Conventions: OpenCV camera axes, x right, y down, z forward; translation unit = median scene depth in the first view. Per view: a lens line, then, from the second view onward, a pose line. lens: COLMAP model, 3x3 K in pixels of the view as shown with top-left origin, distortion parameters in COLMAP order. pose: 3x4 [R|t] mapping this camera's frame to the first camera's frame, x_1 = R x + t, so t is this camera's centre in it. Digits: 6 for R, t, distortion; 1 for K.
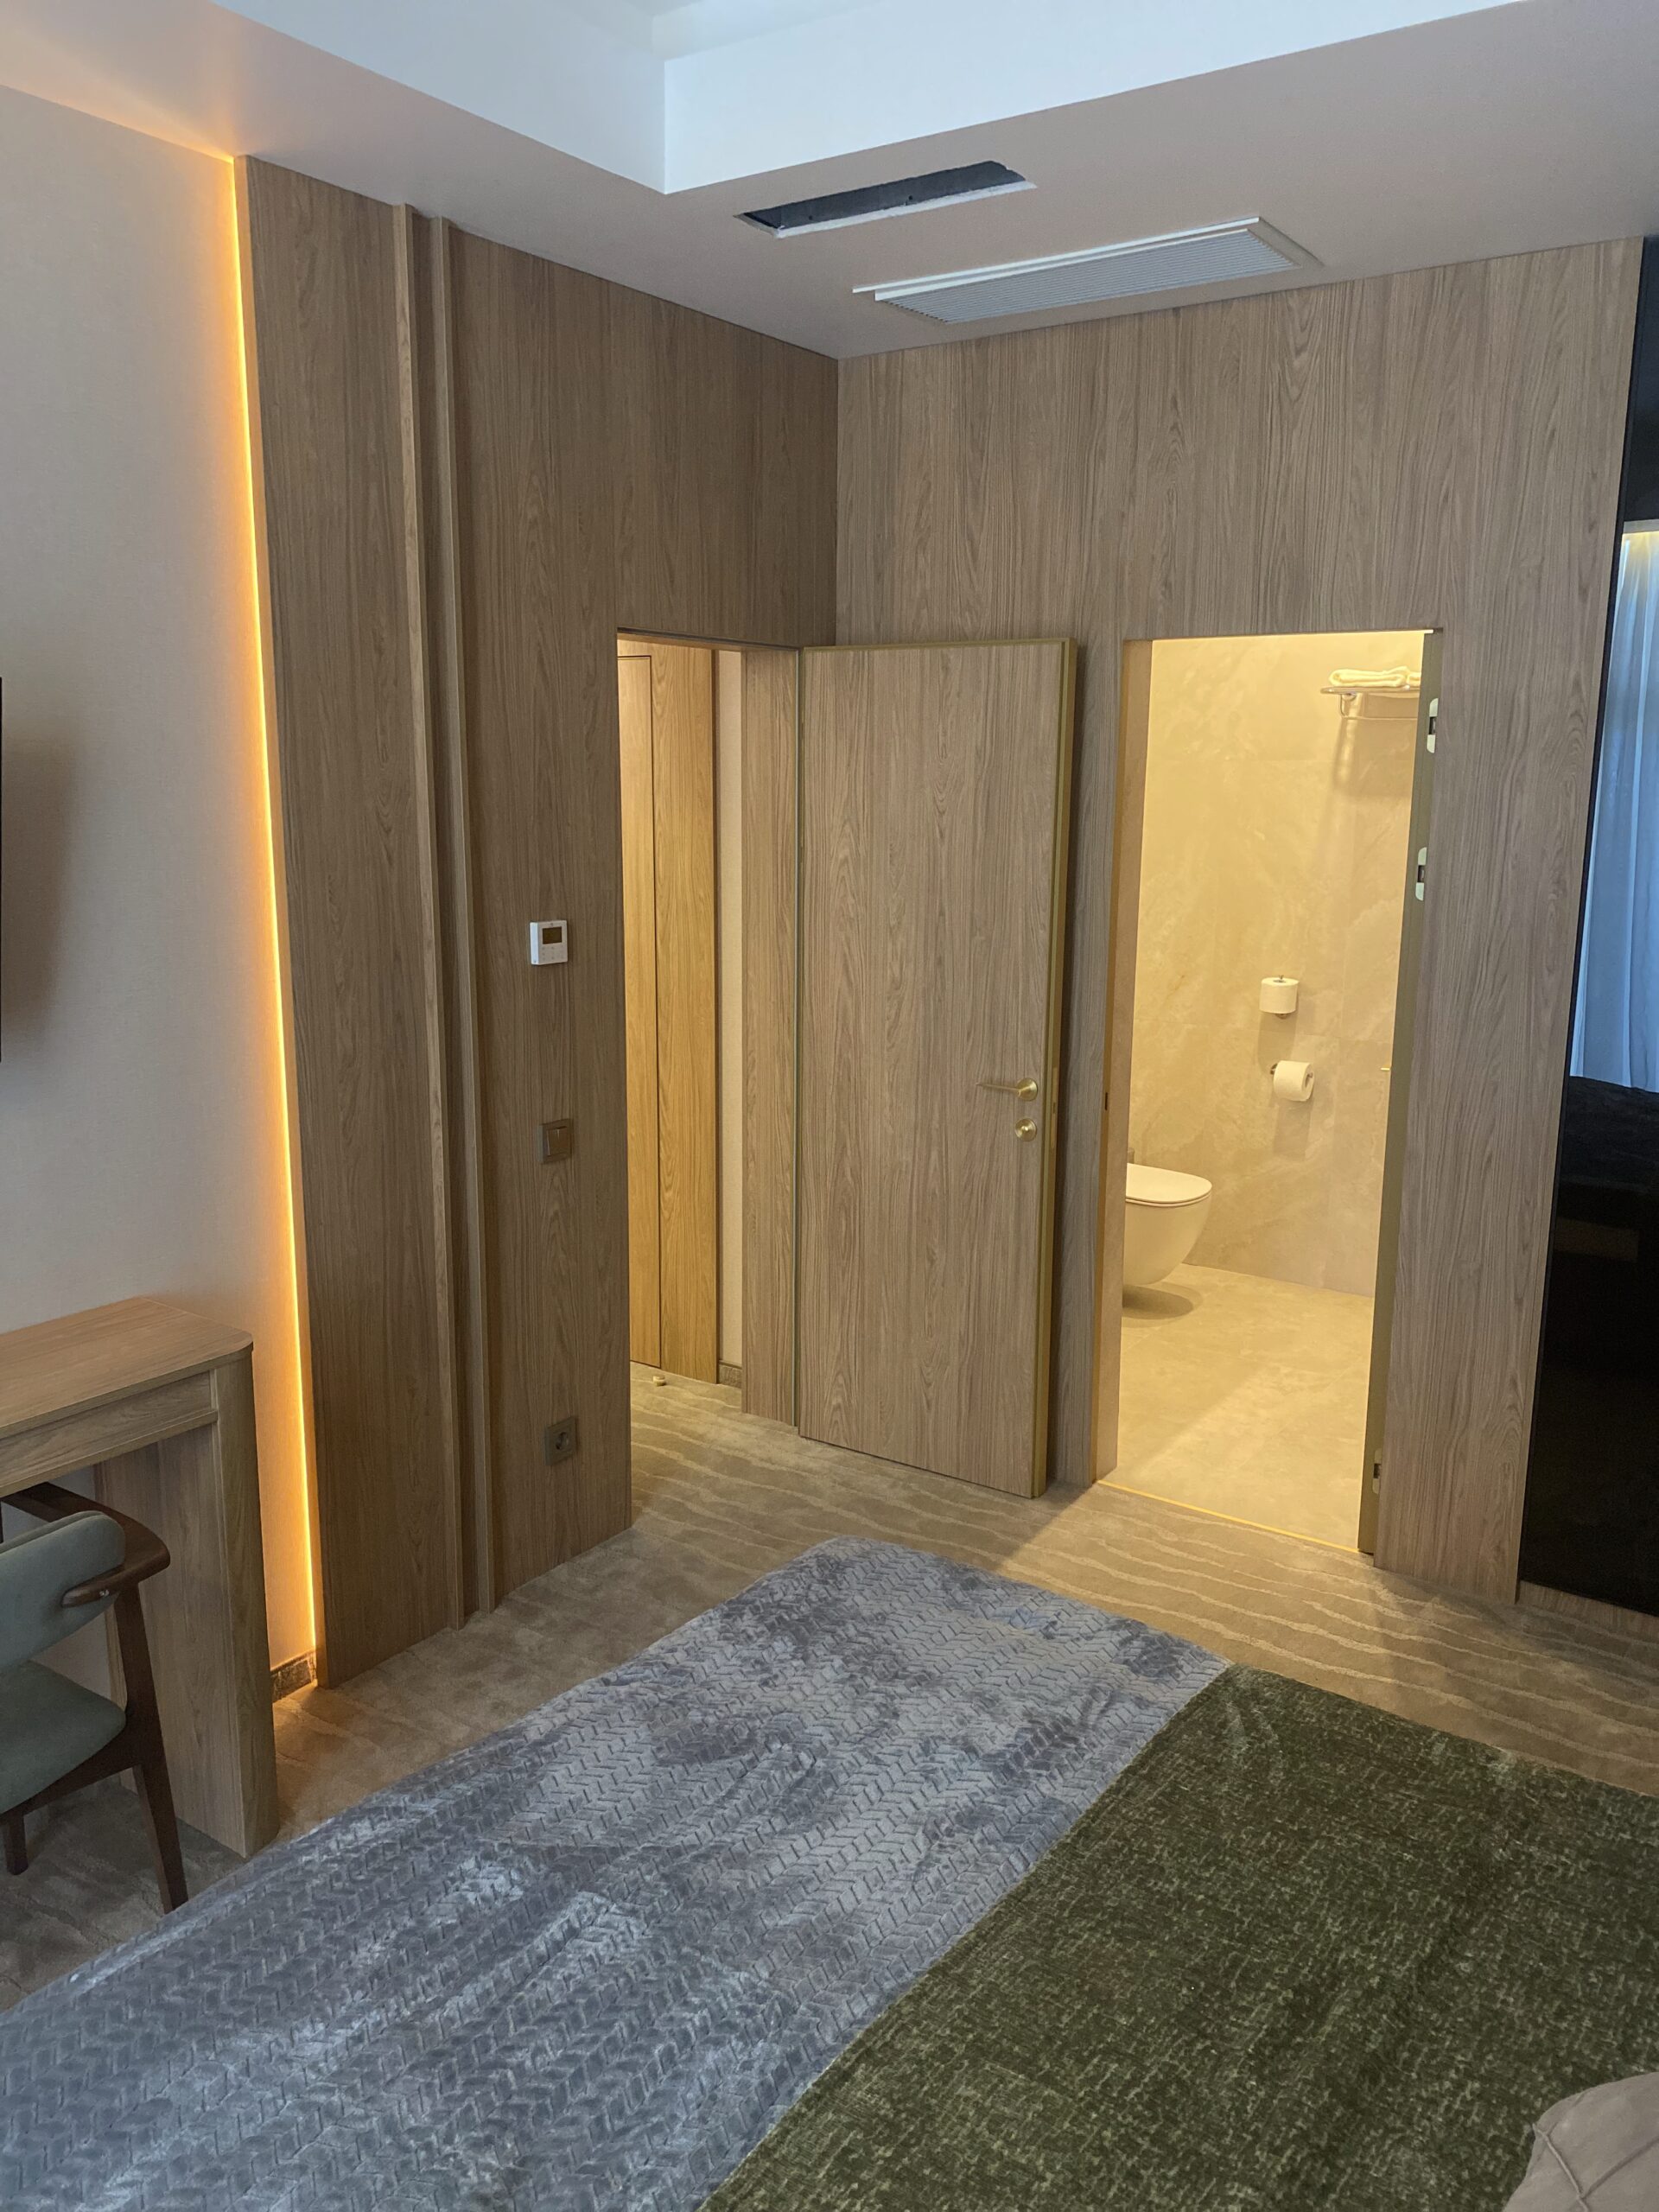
lens RADIAL K [[1730.2, 0, 818.3], [0, 1730.2, 1105.7], [0, 0, 1]] dist [-0.016776, 0.016557]
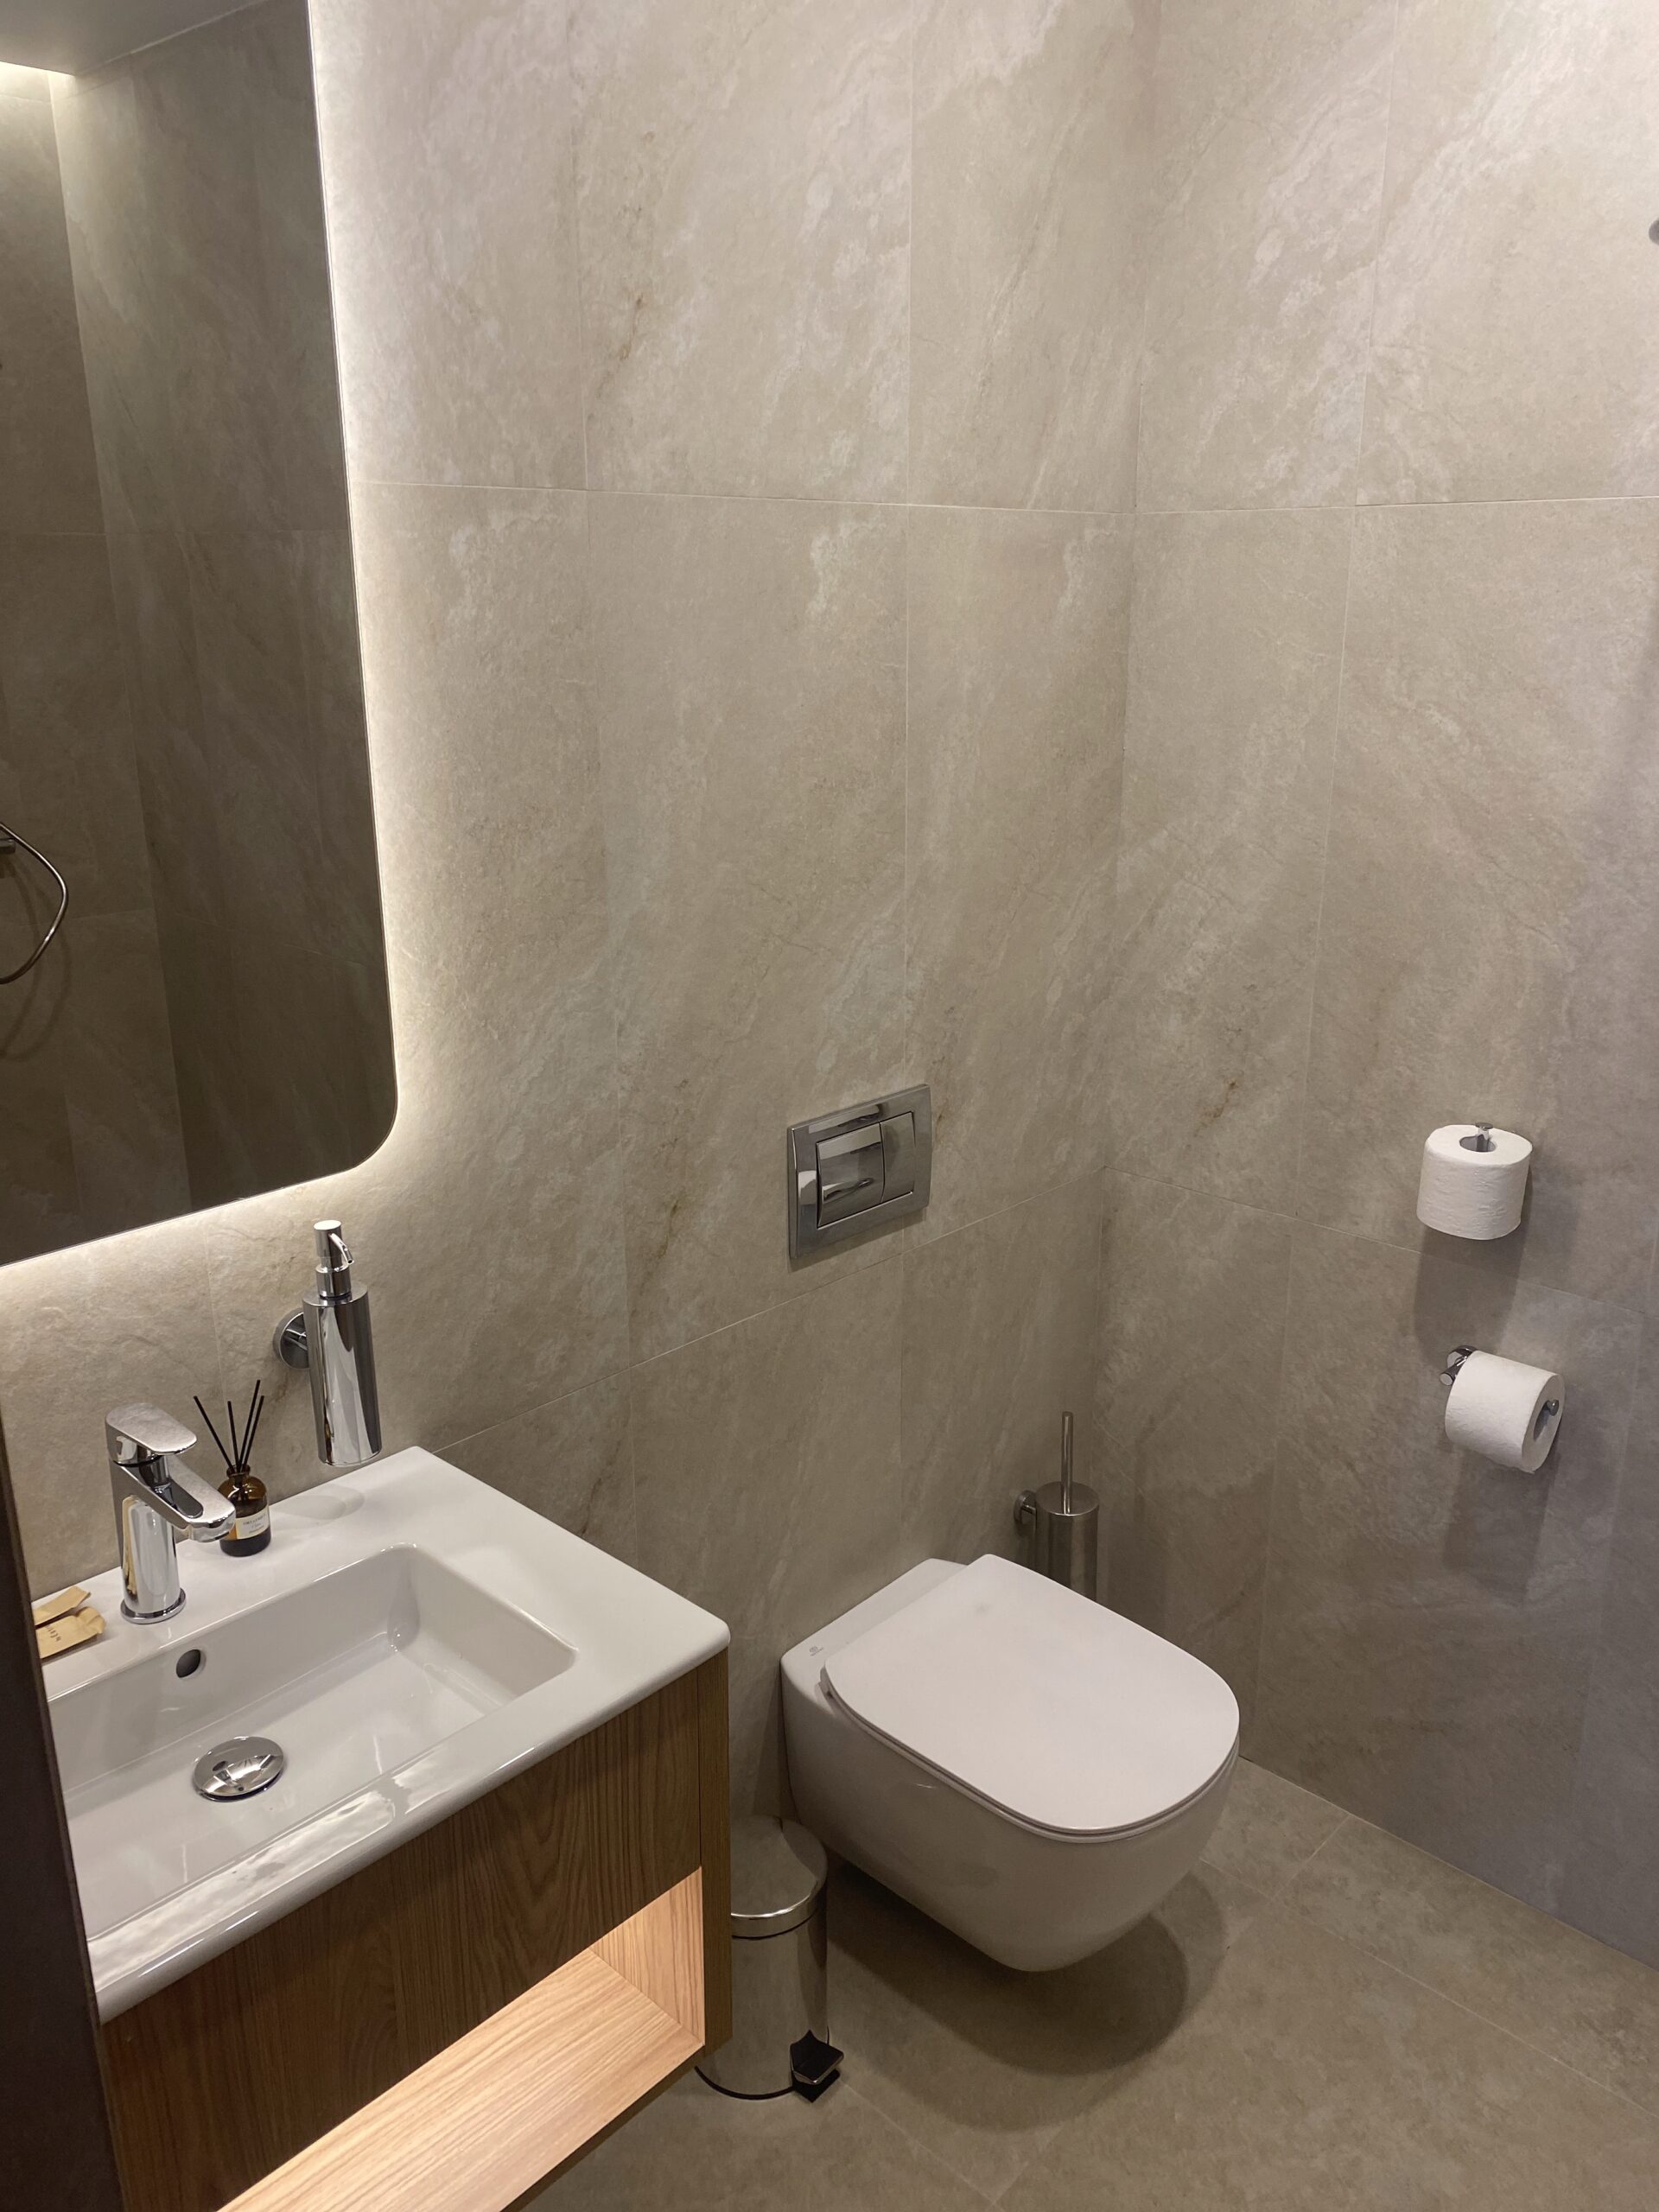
lens RADIAL K [[1730.2, 0, 846.4], [0, 1730.2, 1111.6], [0, 0, 1]] dist [-0.016776, 0.016557]
pose [[0.987656, 0.033201, -0.153077, 0.190971], [-0.015073, 0.992888, 0.118095, -0.117238], [0.155909, -0.114330, 0.981132, 0.625898]]
